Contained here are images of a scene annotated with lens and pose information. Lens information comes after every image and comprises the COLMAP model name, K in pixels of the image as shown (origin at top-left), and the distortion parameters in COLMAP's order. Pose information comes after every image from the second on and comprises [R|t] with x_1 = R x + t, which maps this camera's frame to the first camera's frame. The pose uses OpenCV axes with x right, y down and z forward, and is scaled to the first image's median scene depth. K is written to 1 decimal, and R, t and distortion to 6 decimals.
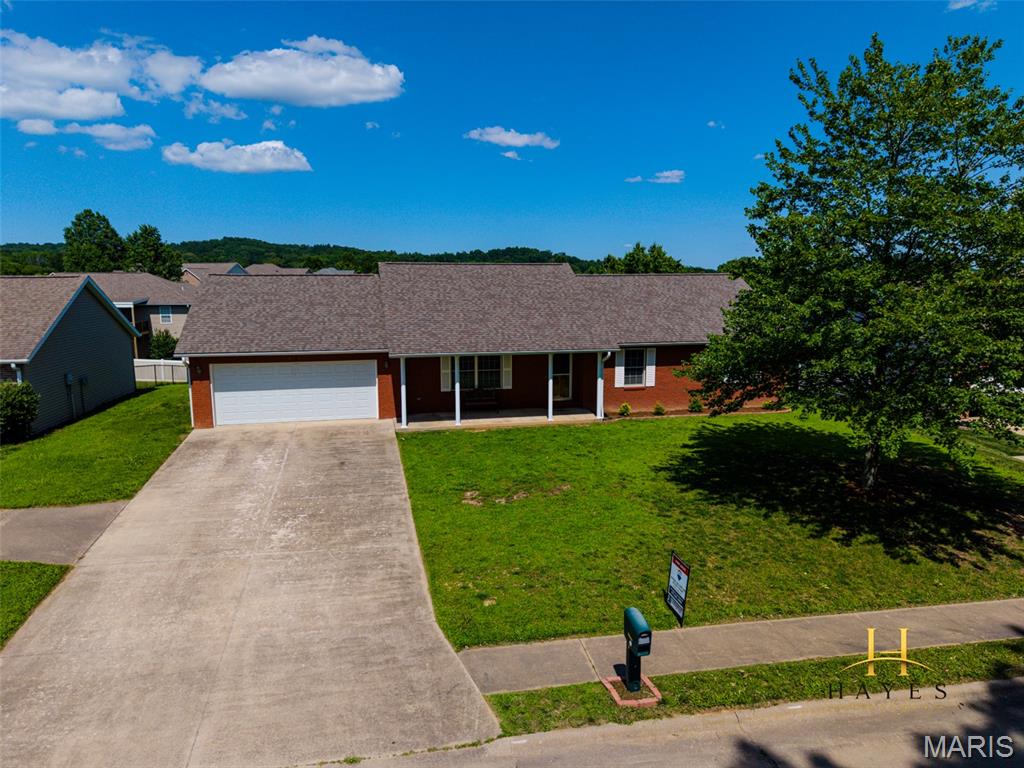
lens RADIAL K [[694.6, 0, 512.0], [0, 694.6, 384.0], [0, 0, 1]] dist [0.005946, -0.006304]
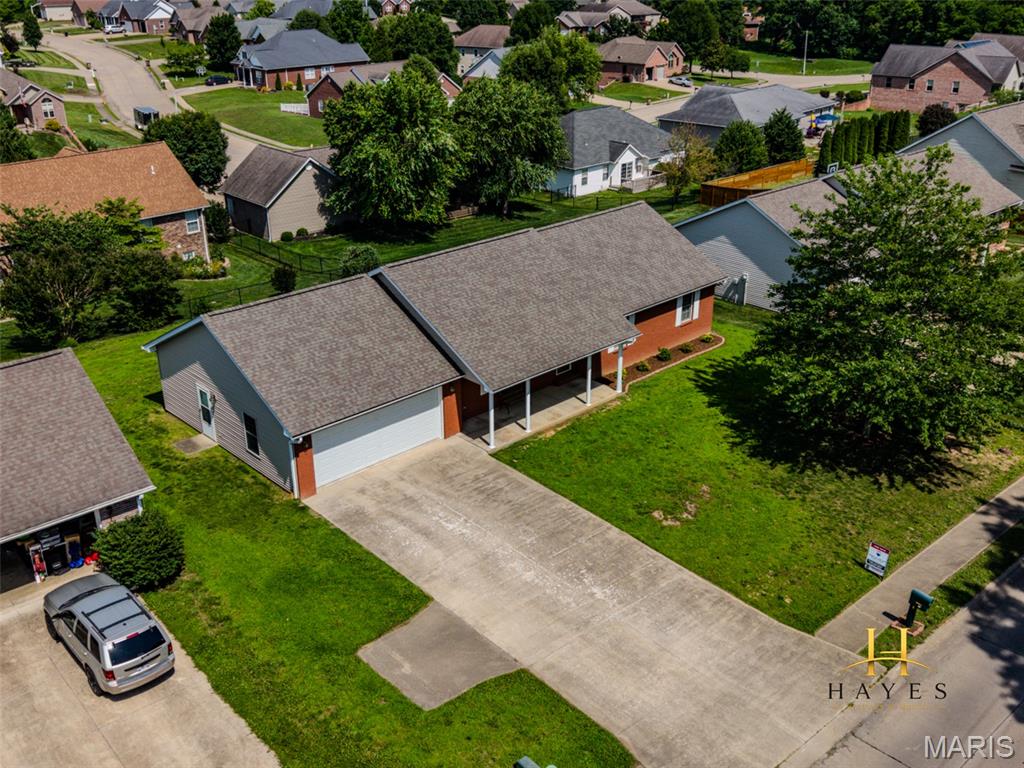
lens RADIAL K [[994.4, 0, 512.0], [0, 994.4, 384.0], [0, 0, 1]] dist [0.190286, -0.636084]
pose [[0.858561, -0.211340, 0.467128, -1.103221], [0.078981, 0.954735, 0.286781, -0.624275], [-0.506591, -0.209324, 0.836390, -0.374157]]
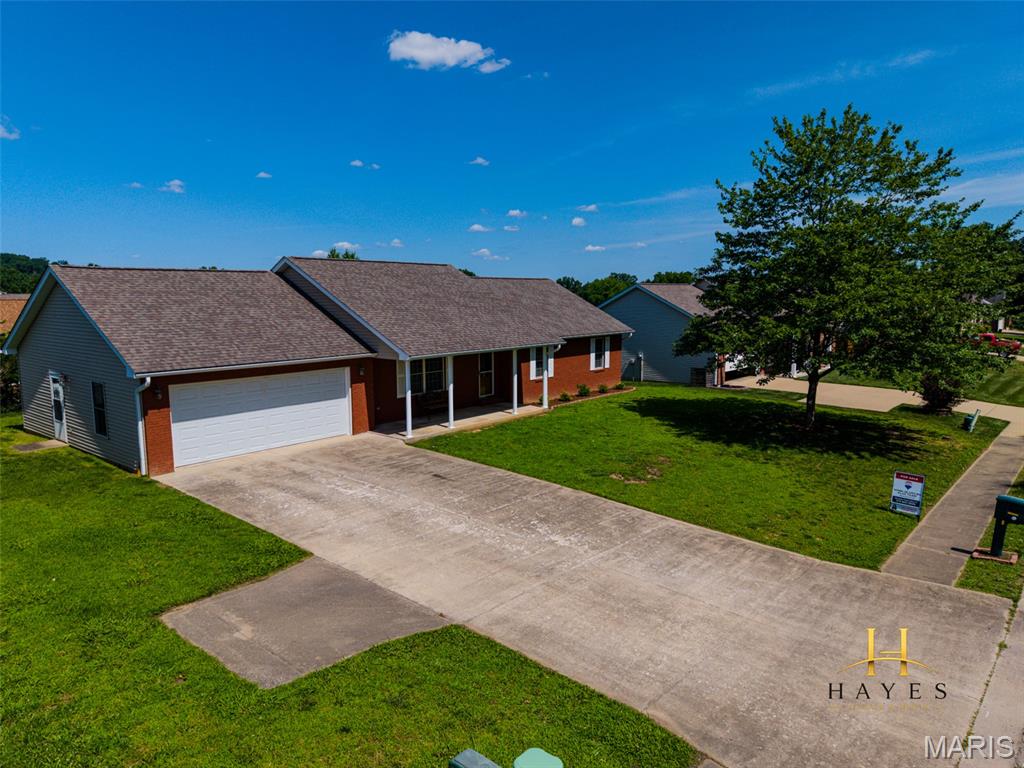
lens RADIAL K [[689.3, 0, 512.0], [0, 689.3, 384.0], [0, 0, 1]] dist [0.044682, -0.061493]
pose [[0.792206, -0.081748, 0.604753, -0.789072], [0.094247, 0.995487, 0.011106, -0.005617], [-0.602932, 0.048198, 0.796335, 0.257224]]
